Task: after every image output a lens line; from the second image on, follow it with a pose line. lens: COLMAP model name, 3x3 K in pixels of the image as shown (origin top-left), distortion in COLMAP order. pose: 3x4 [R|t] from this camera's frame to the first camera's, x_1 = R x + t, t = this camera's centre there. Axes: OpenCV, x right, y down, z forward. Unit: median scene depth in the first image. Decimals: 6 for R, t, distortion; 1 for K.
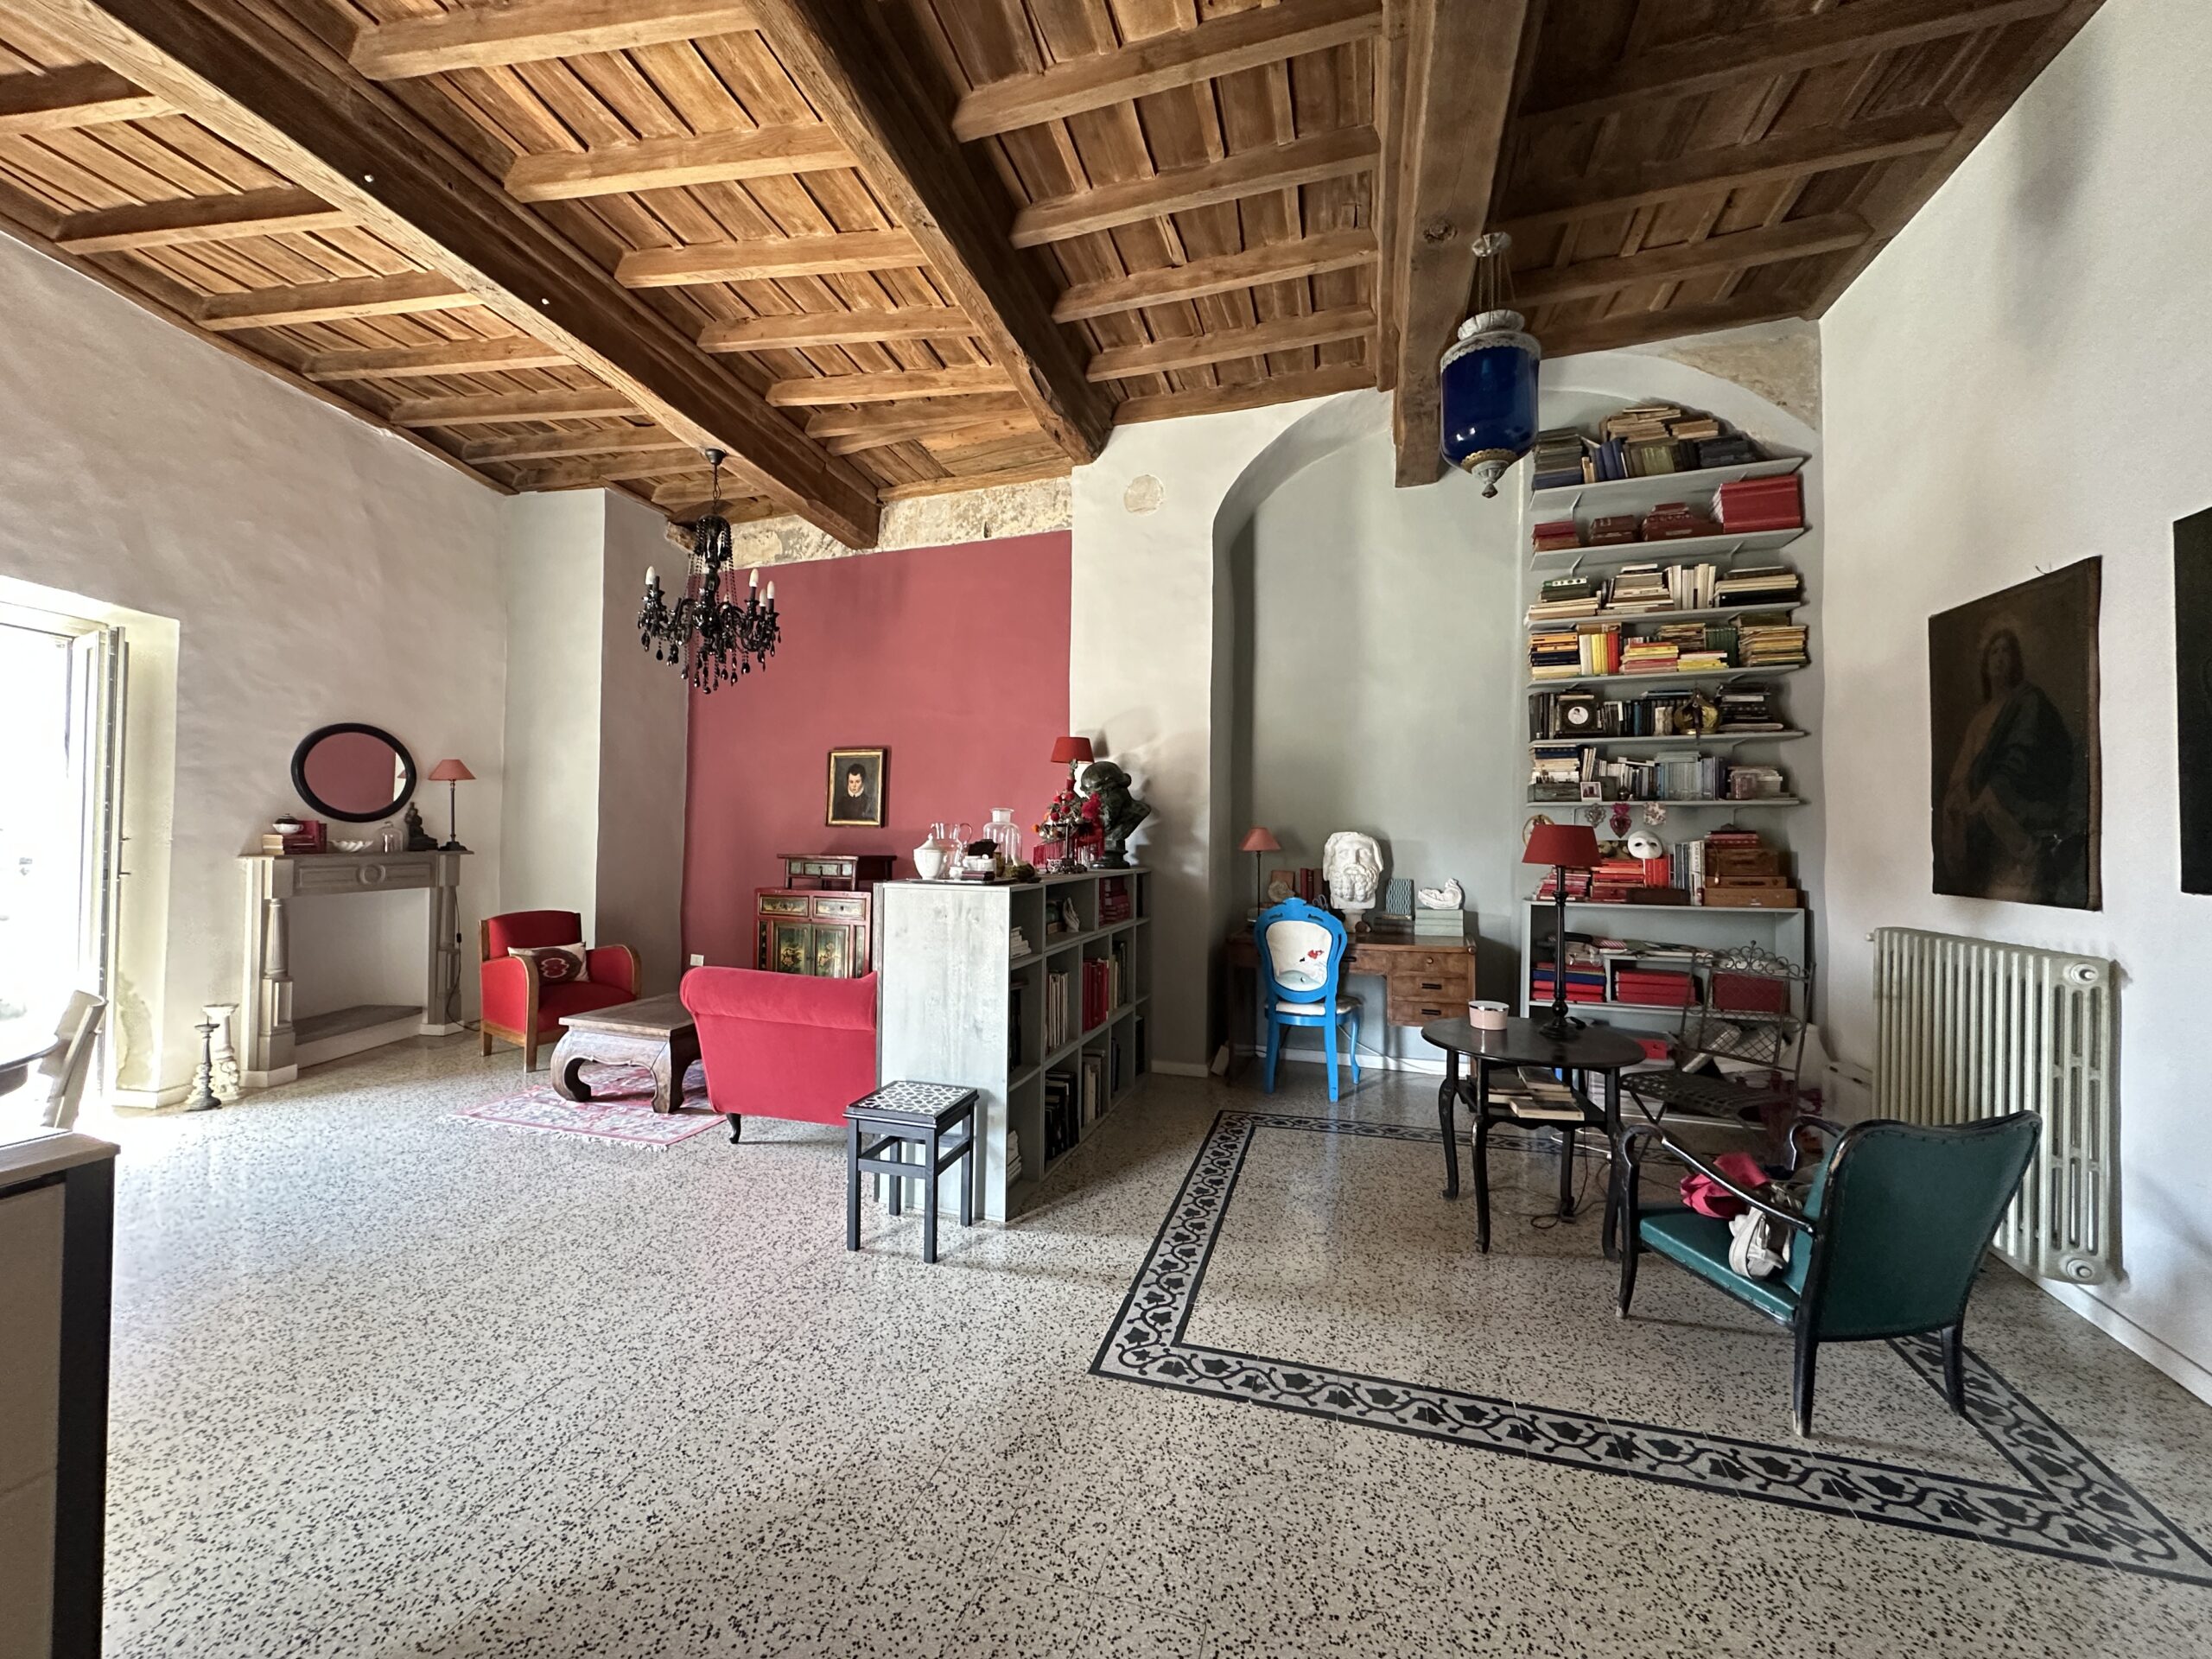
lens RADIAL K [[885.3, 0, 1101.9], [0, 885.3, 828.6], [0, 0, 1]] dist [-0.002004, 0.000542]
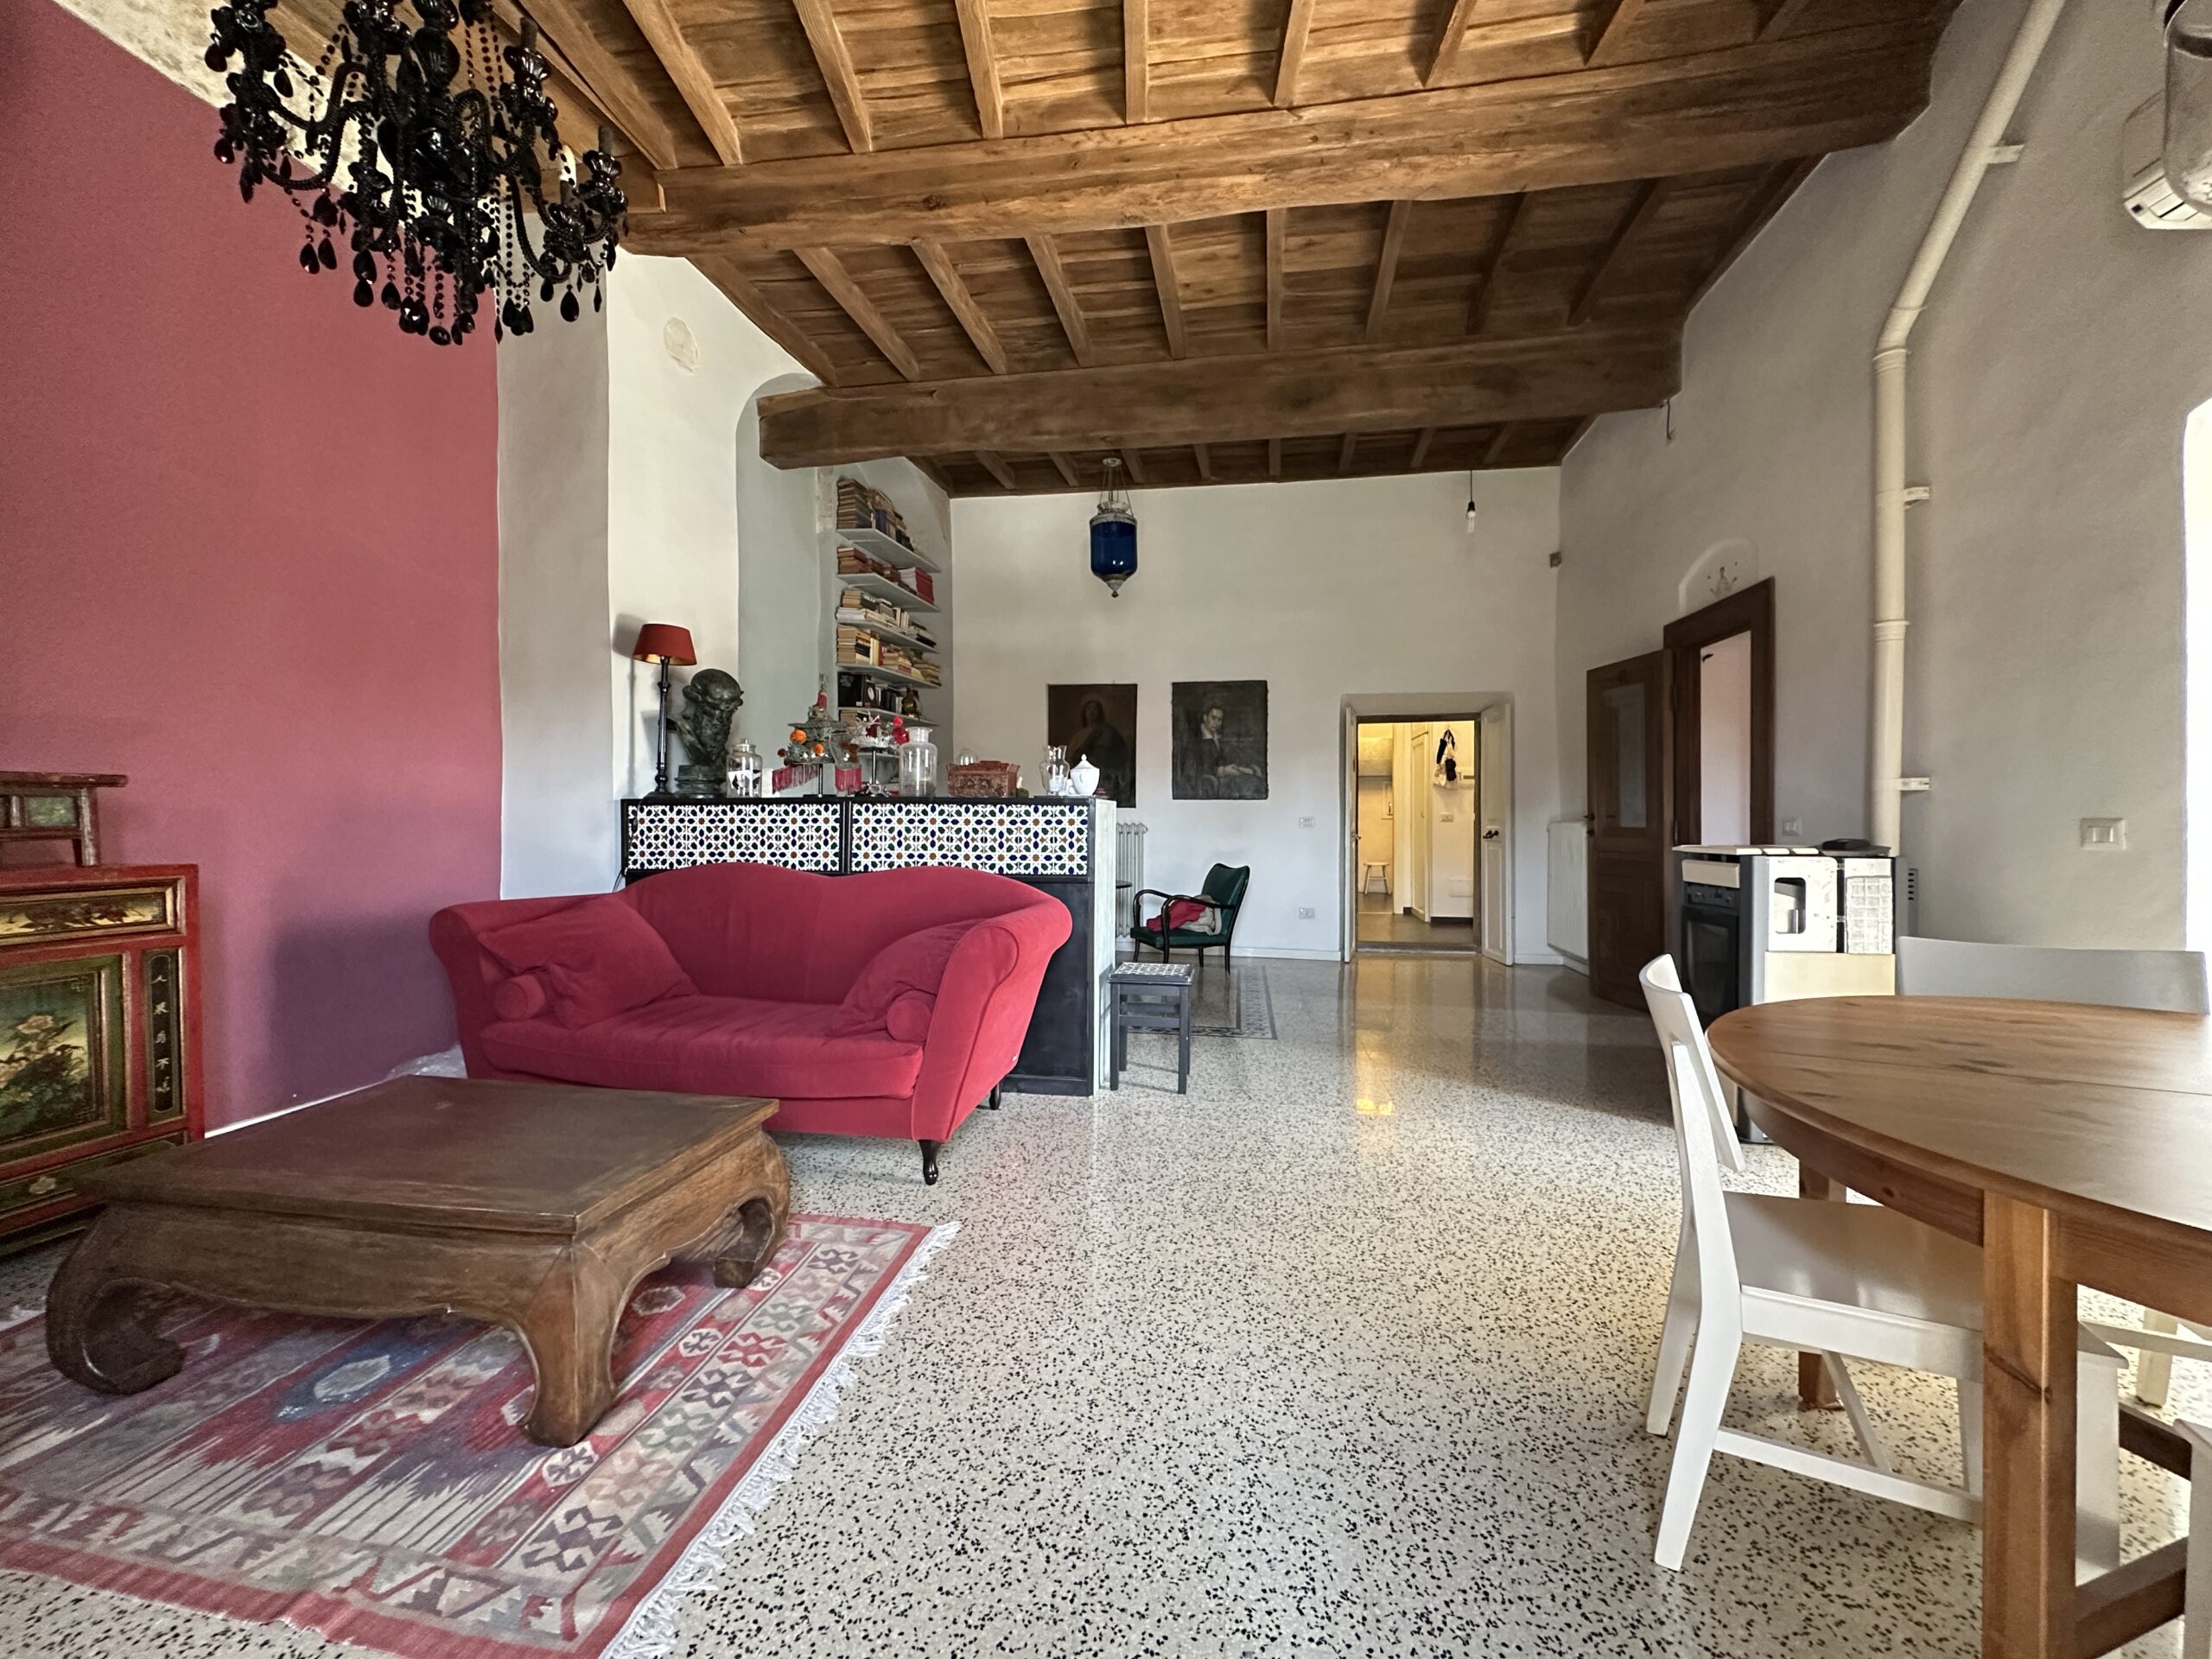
lens RADIAL K [[885.3, 0, 1112.6], [0, 885.3, 827.7], [0, 0, 1]] dist [-0.002004, 0.000542]
pose [[-0.142052, -0.023605, 0.989578, -1.032080], [-0.011945, 0.999684, 0.022131, 0.057535], [-0.989787, -0.008676, -0.142289, 0.893698]]
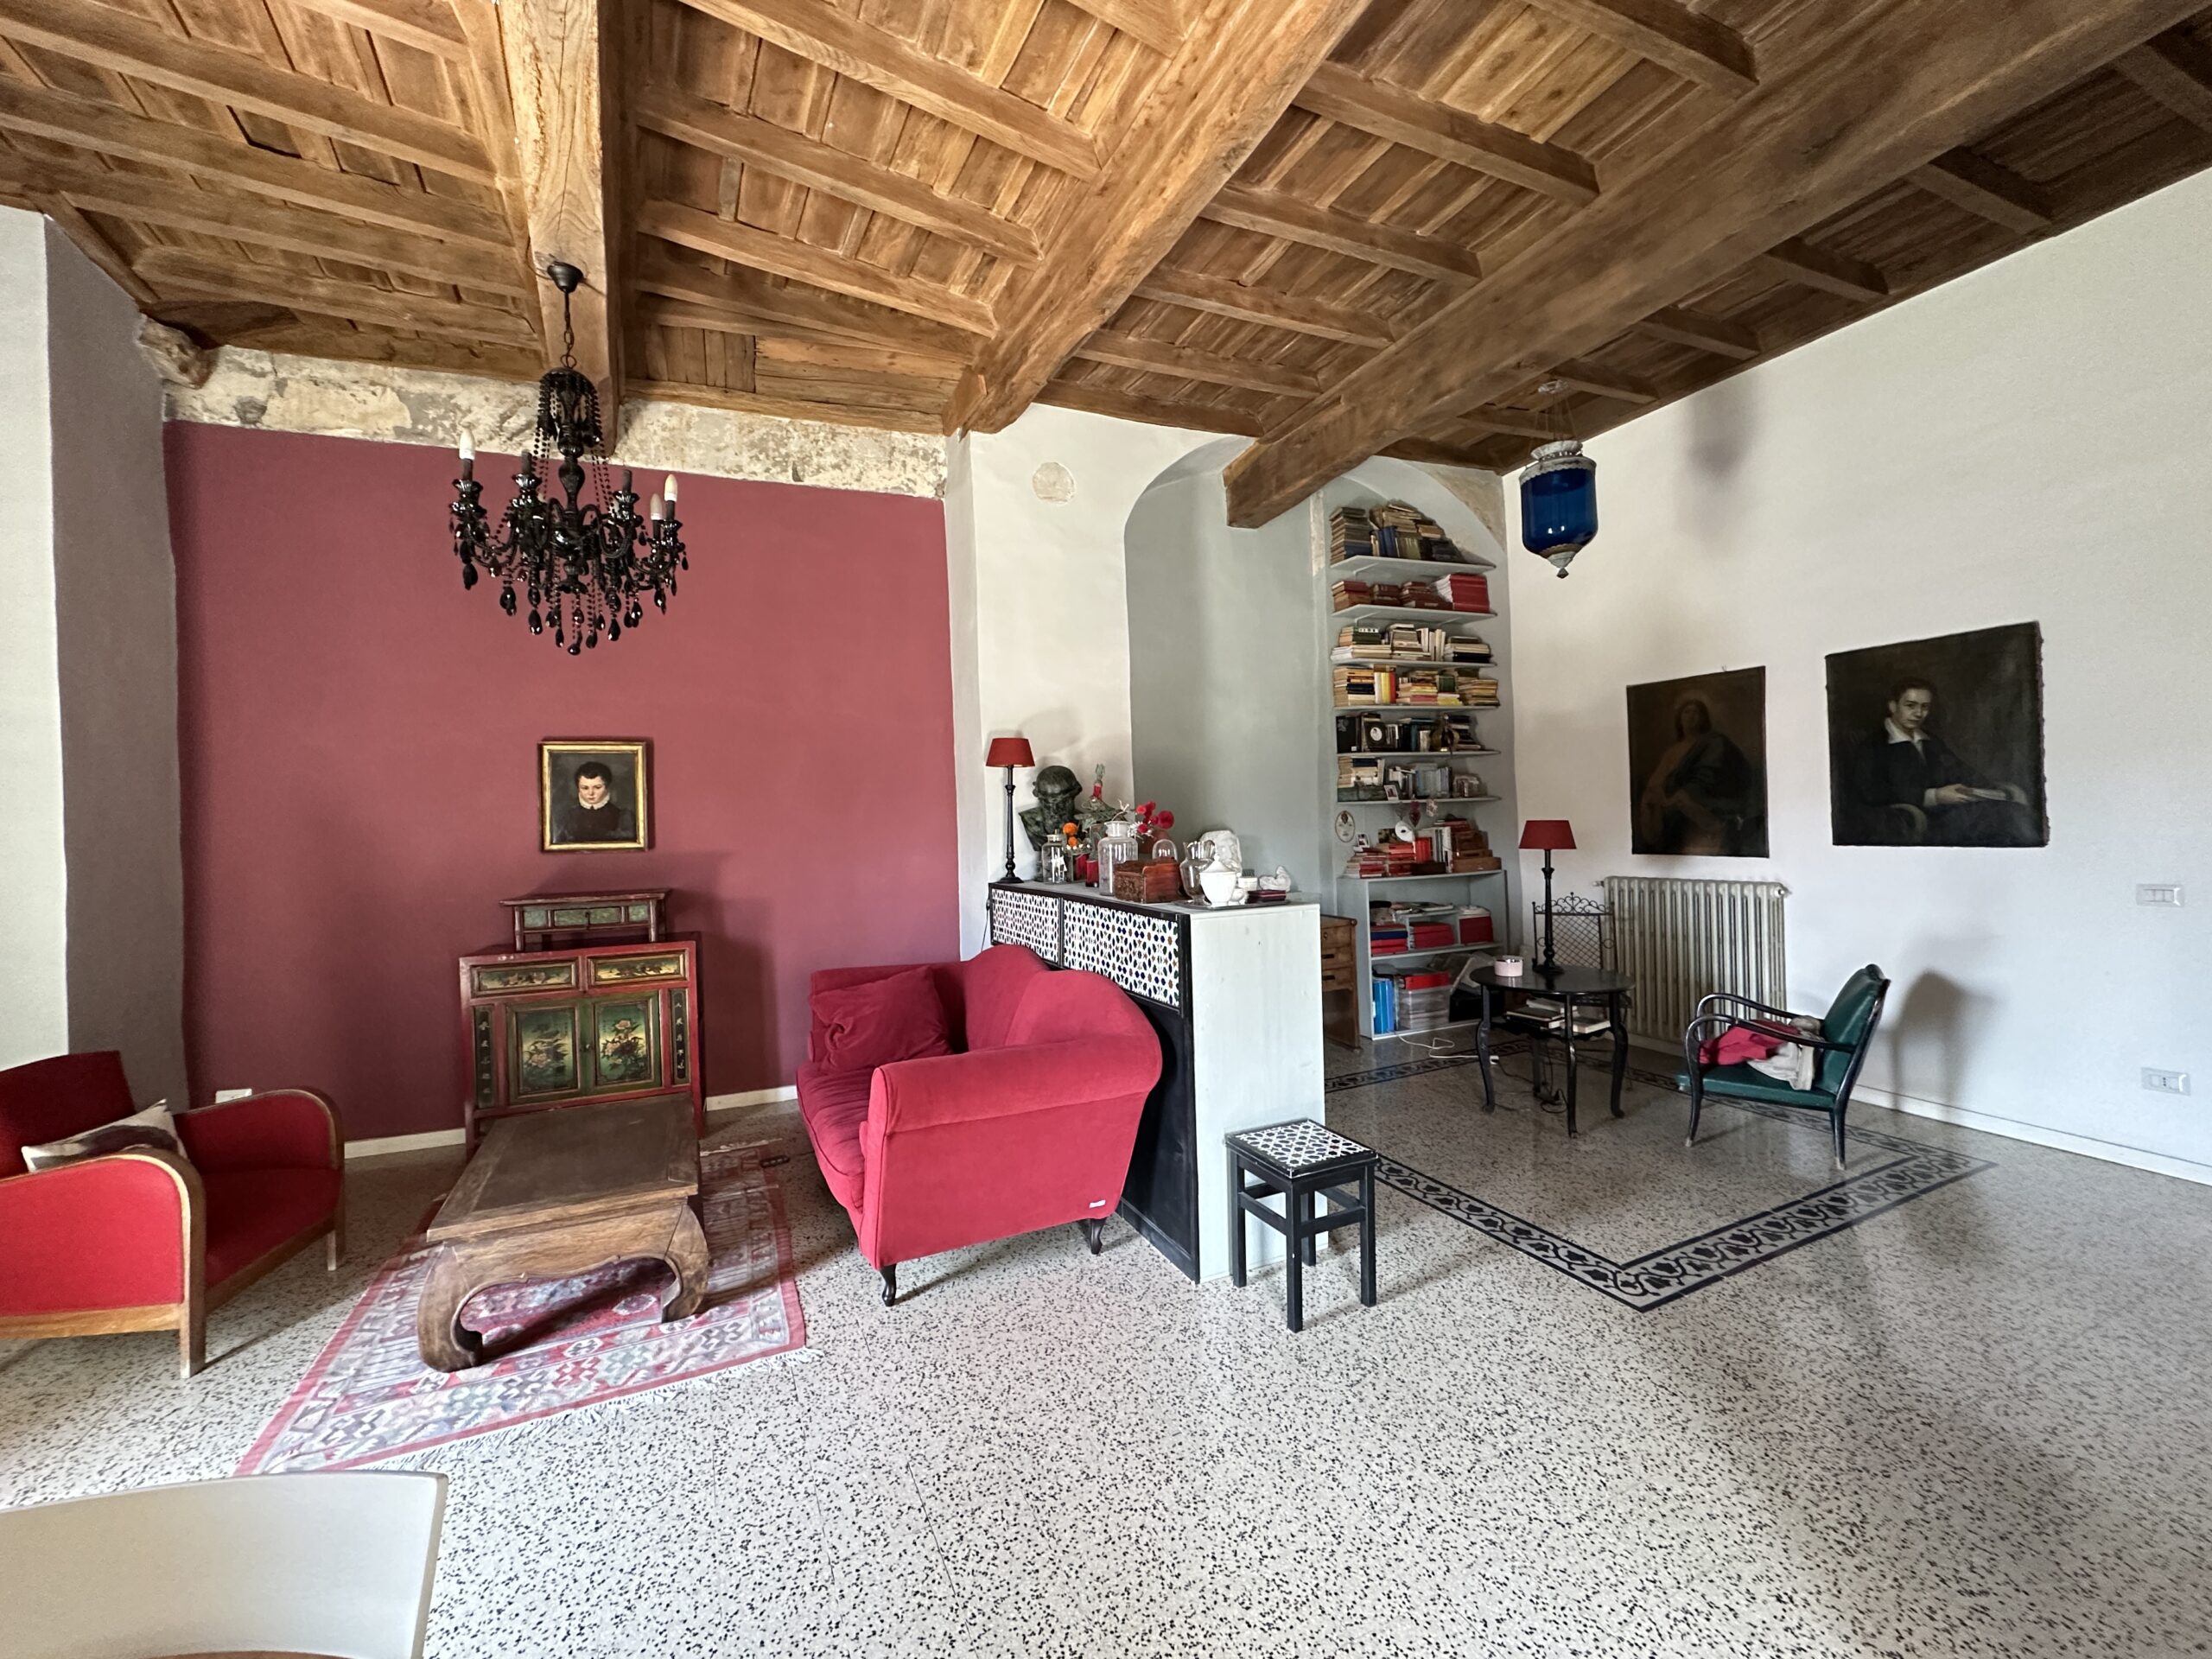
lens RADIAL K [[885.3, 0, 1102.2], [0, 885.3, 827.9], [0, 0, 1]] dist [-0.002004, 0.000542]
pose [[0.744466, -0.039246, 0.666505, -0.694901], [0.034689, 0.999196, 0.020090, -0.033224], [-0.666758, 0.008164, 0.745229, 0.329695]]
